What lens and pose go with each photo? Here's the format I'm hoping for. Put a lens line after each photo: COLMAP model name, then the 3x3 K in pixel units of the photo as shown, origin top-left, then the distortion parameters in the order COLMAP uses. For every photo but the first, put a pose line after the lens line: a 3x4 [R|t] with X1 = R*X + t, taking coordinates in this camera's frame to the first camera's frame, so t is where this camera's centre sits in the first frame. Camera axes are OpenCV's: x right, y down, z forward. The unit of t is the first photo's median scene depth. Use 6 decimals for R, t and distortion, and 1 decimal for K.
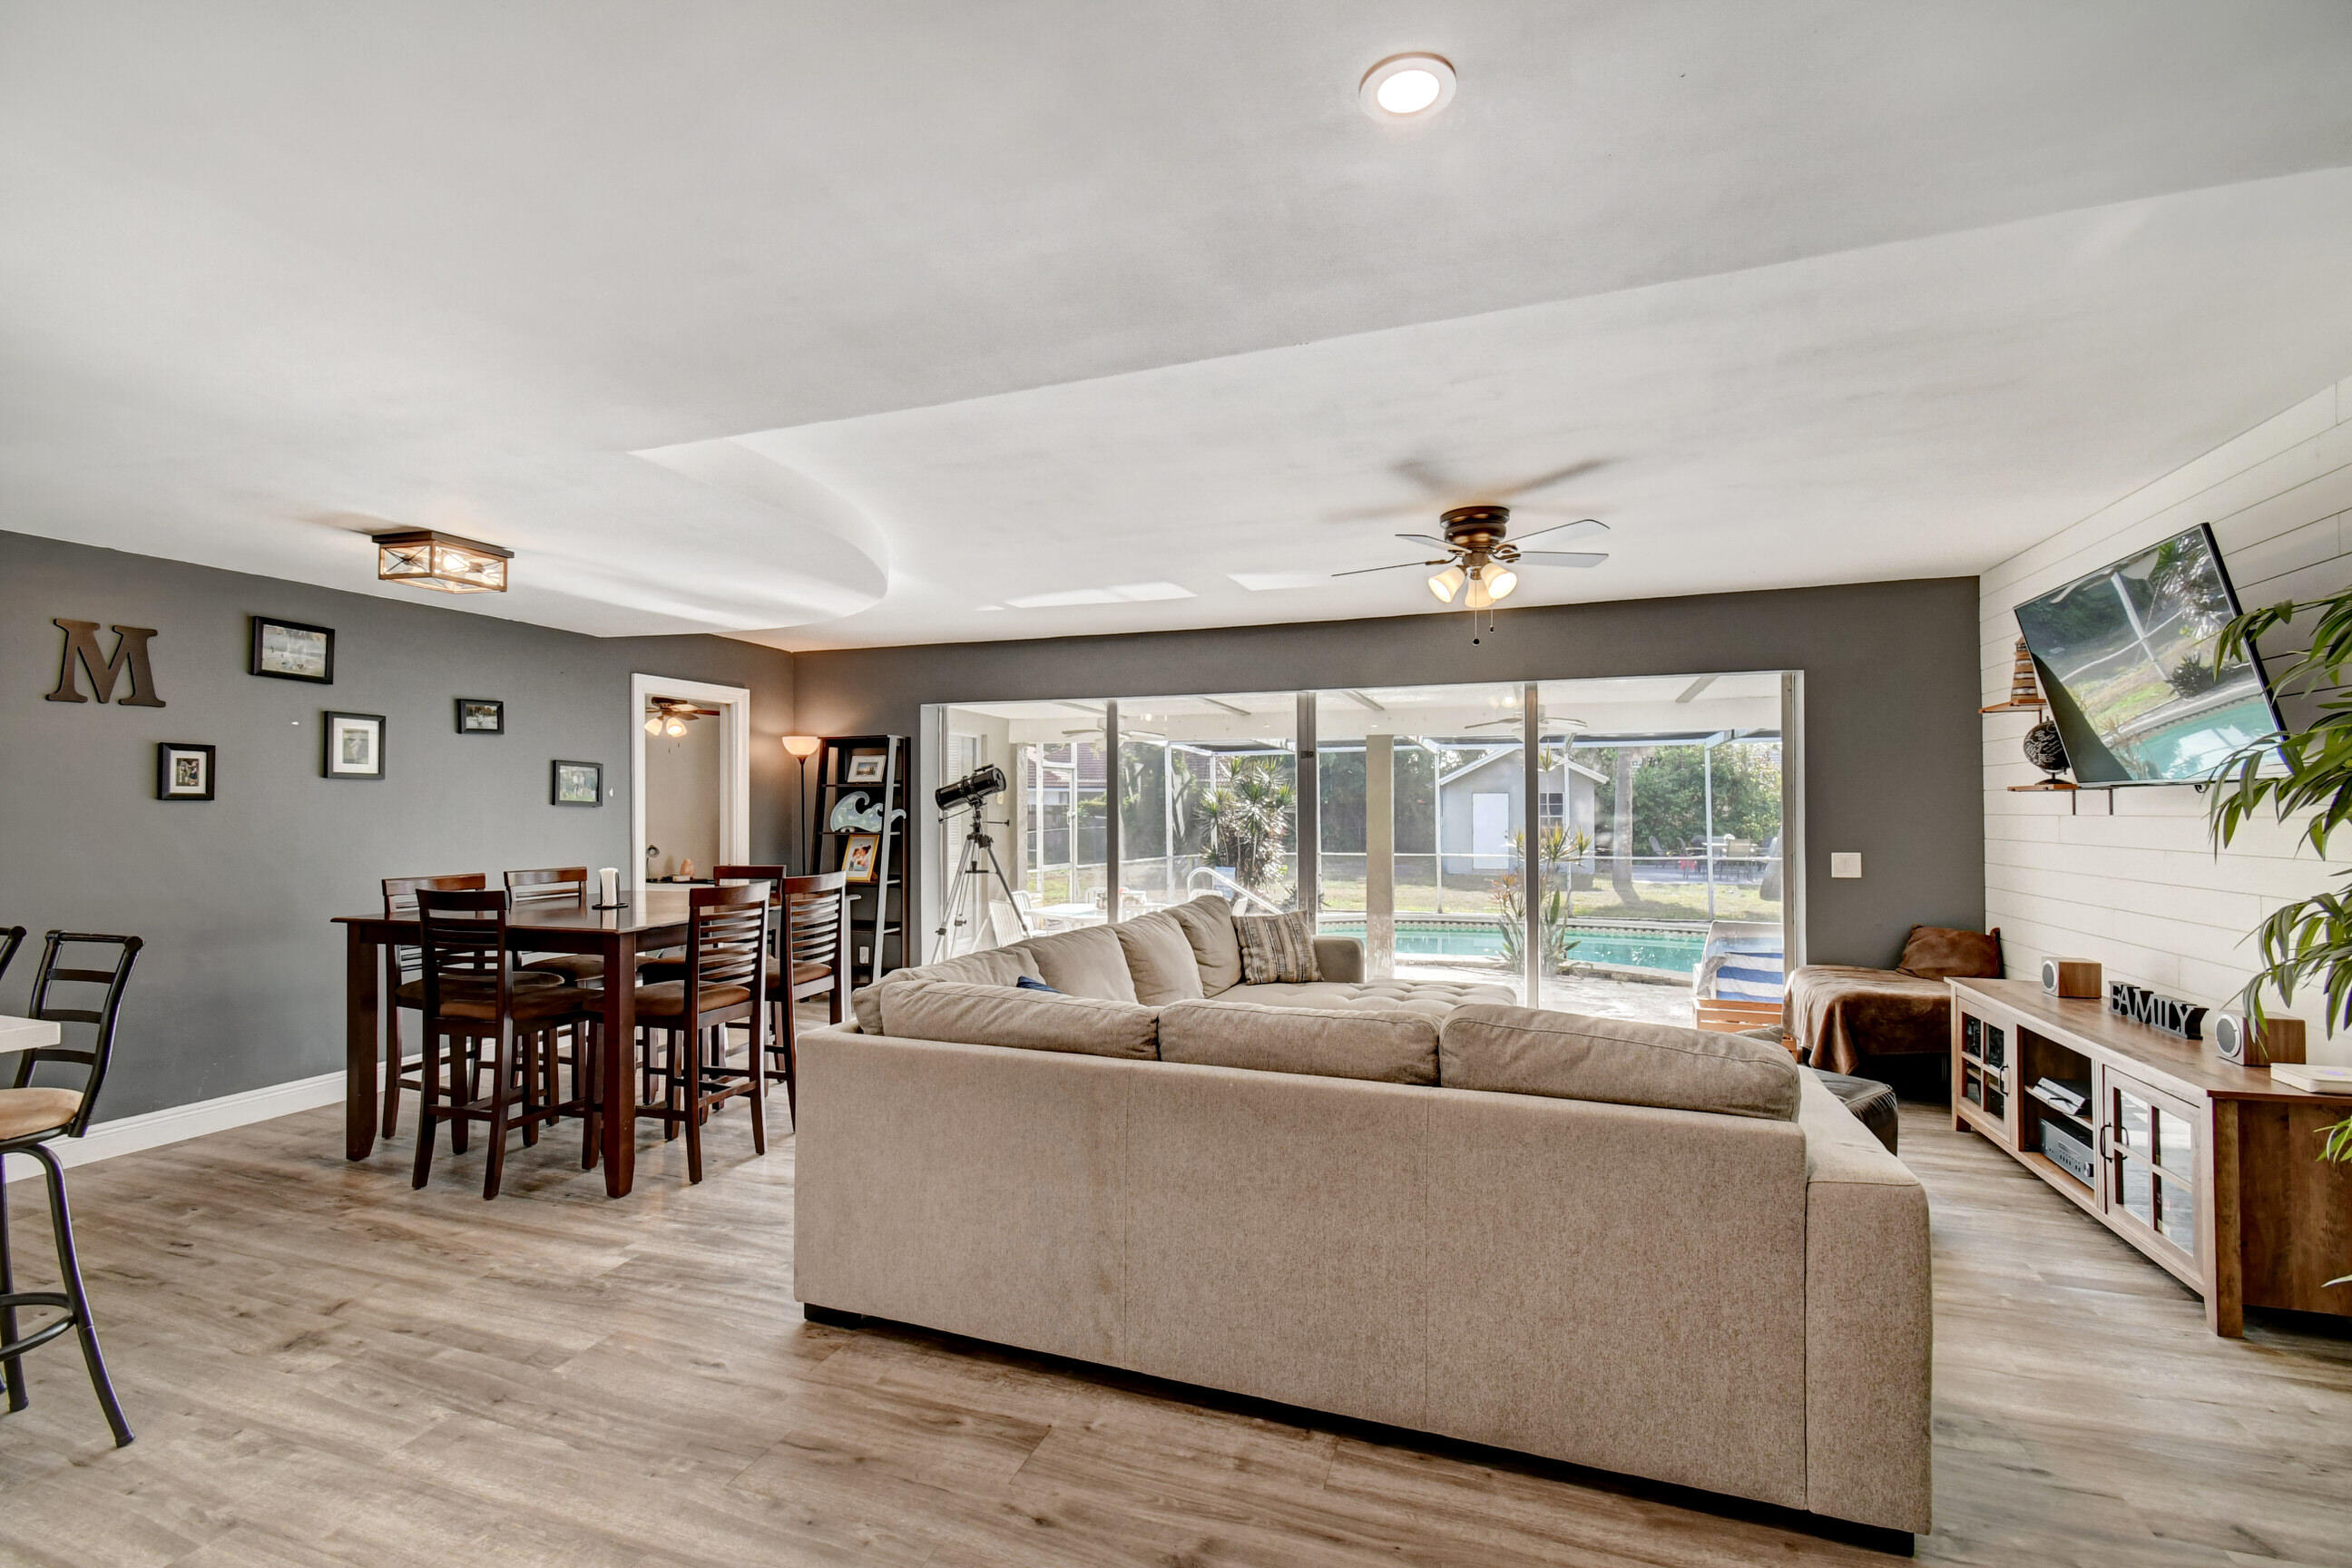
lens RADIAL K [[1029.0, 0, 1169.2], [0, 1029.0, 794.5], [0, 0, 1]] dist [0.001613, 0.000076]
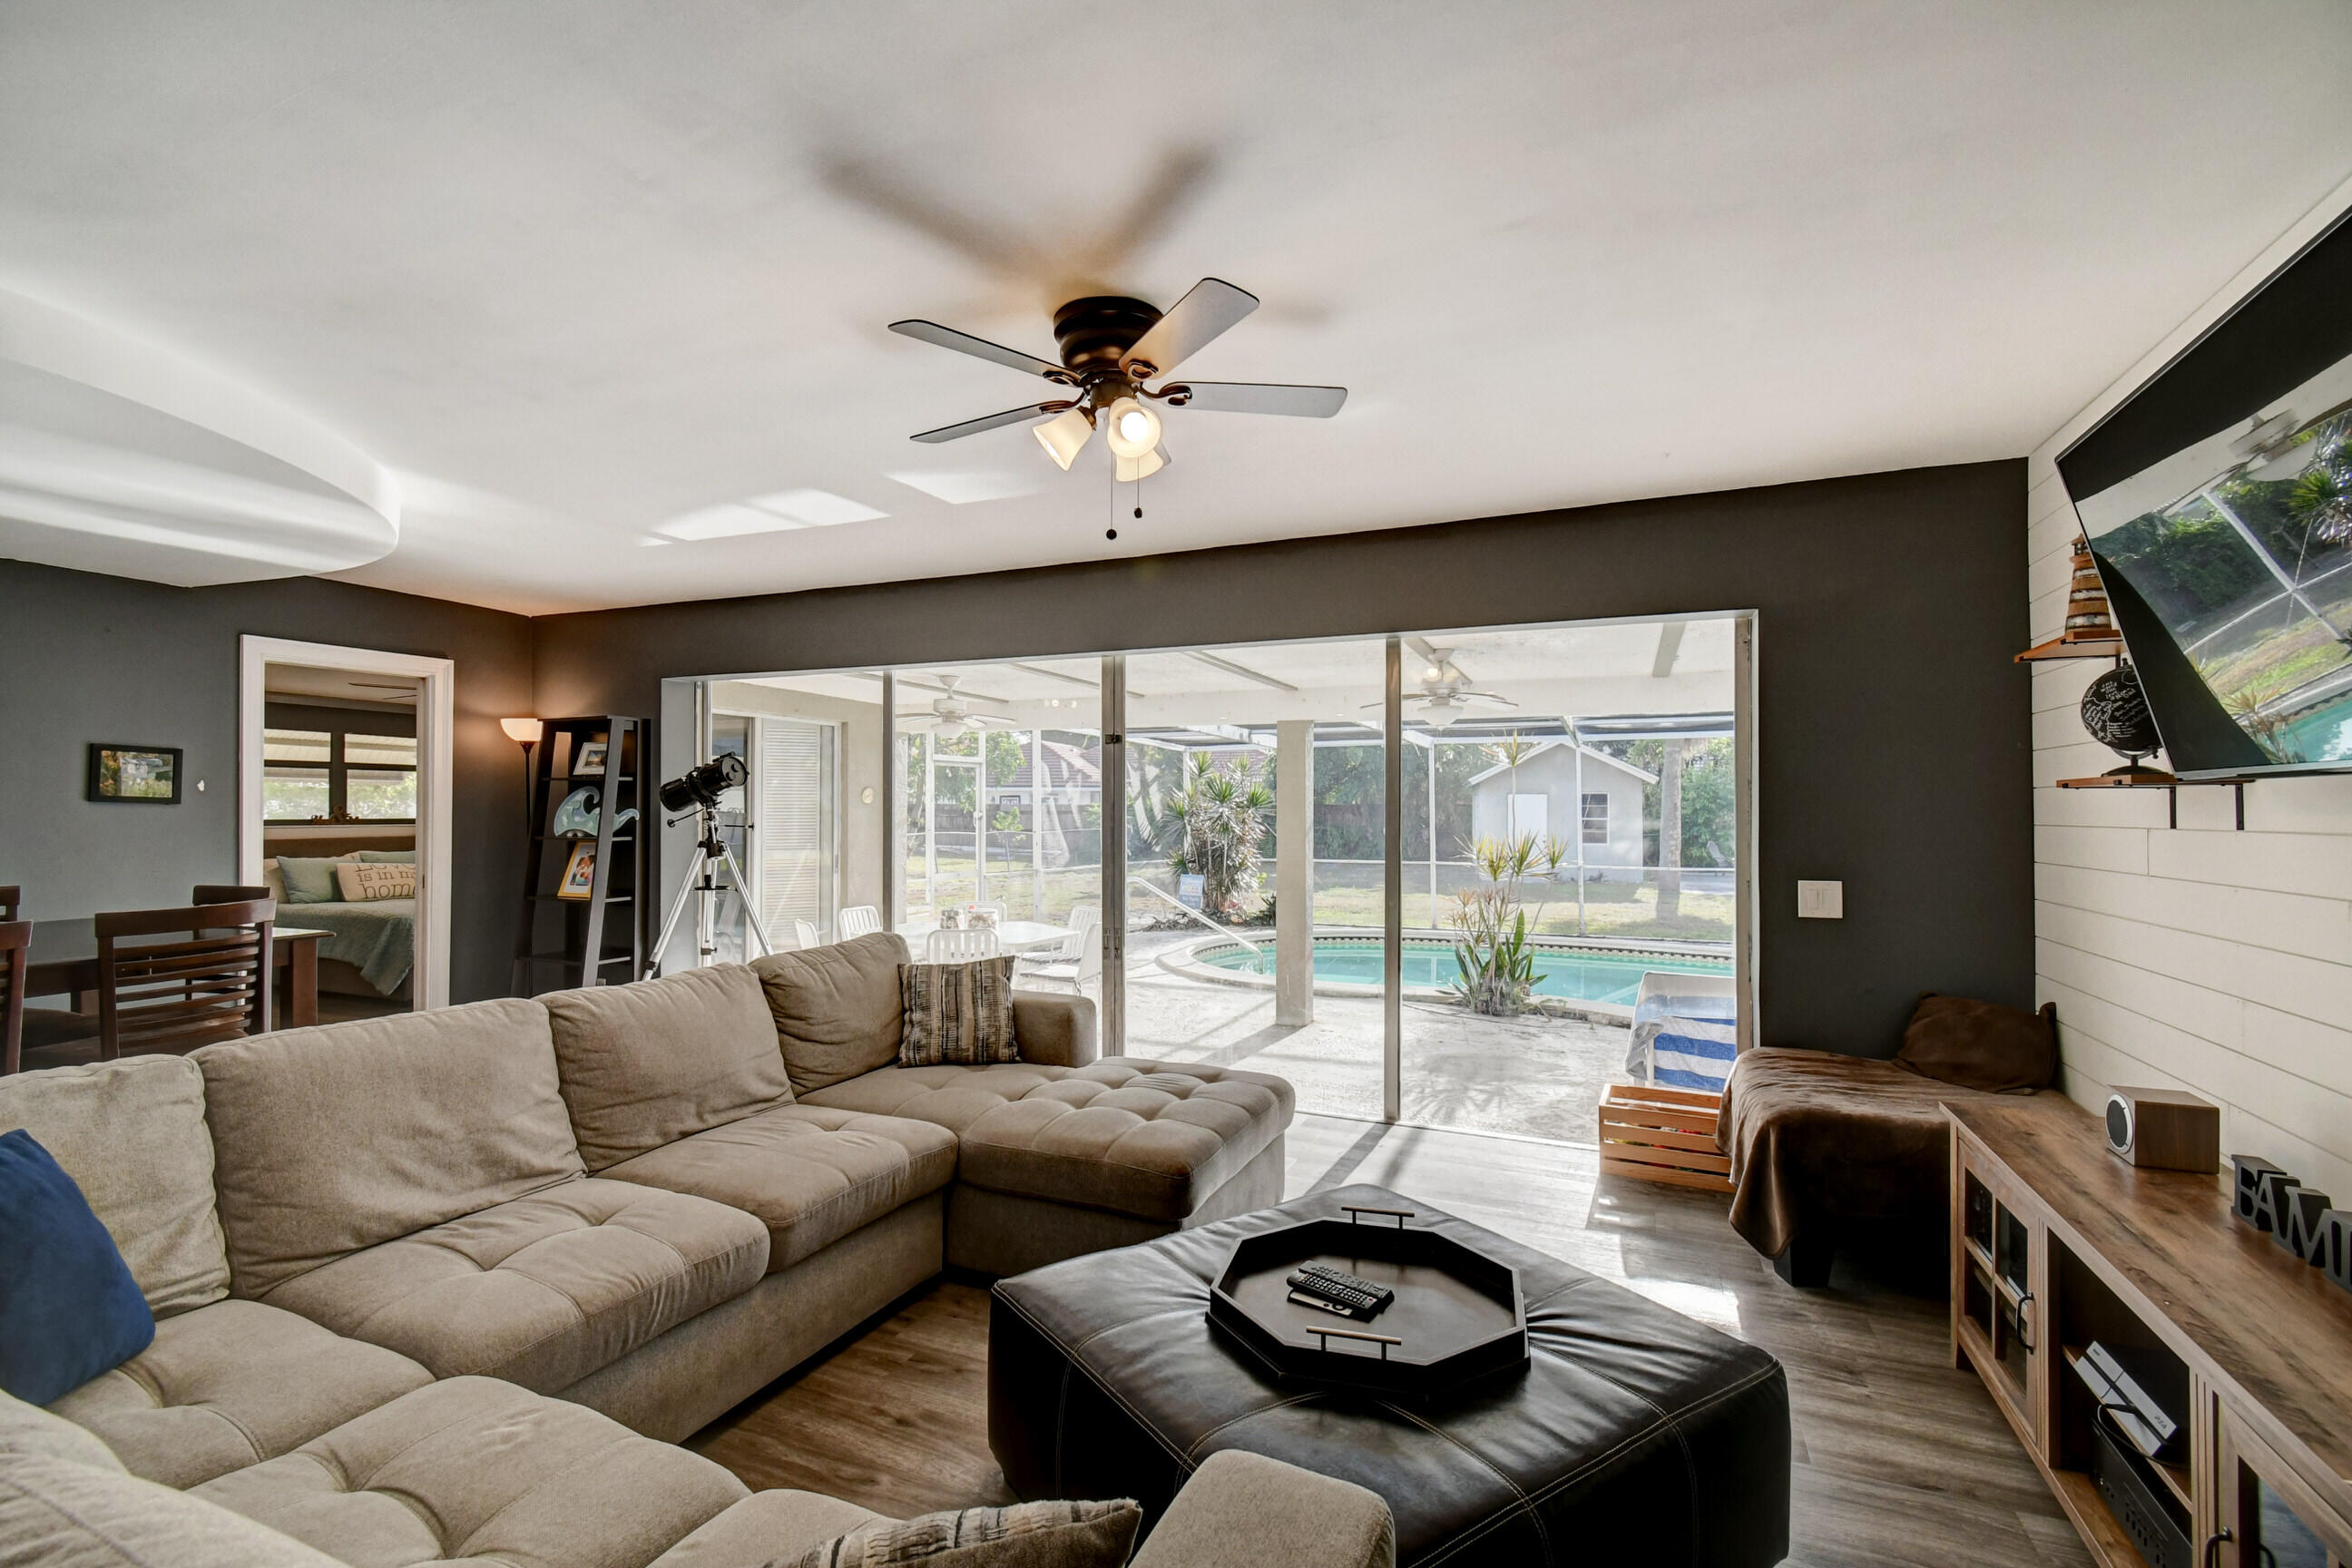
lens RADIAL K [[1034.2, 0, 1160.0], [0, 1034.2, 798.0], [0, 0, 1]] dist [0.000962, 0.000591]
pose [[0.997568, 0.004128, -0.069577, 0.292558], [-0.003865, 0.999985, 0.003920, 0.001688], [0.069592, -0.003641, 0.997569, 0.316975]]
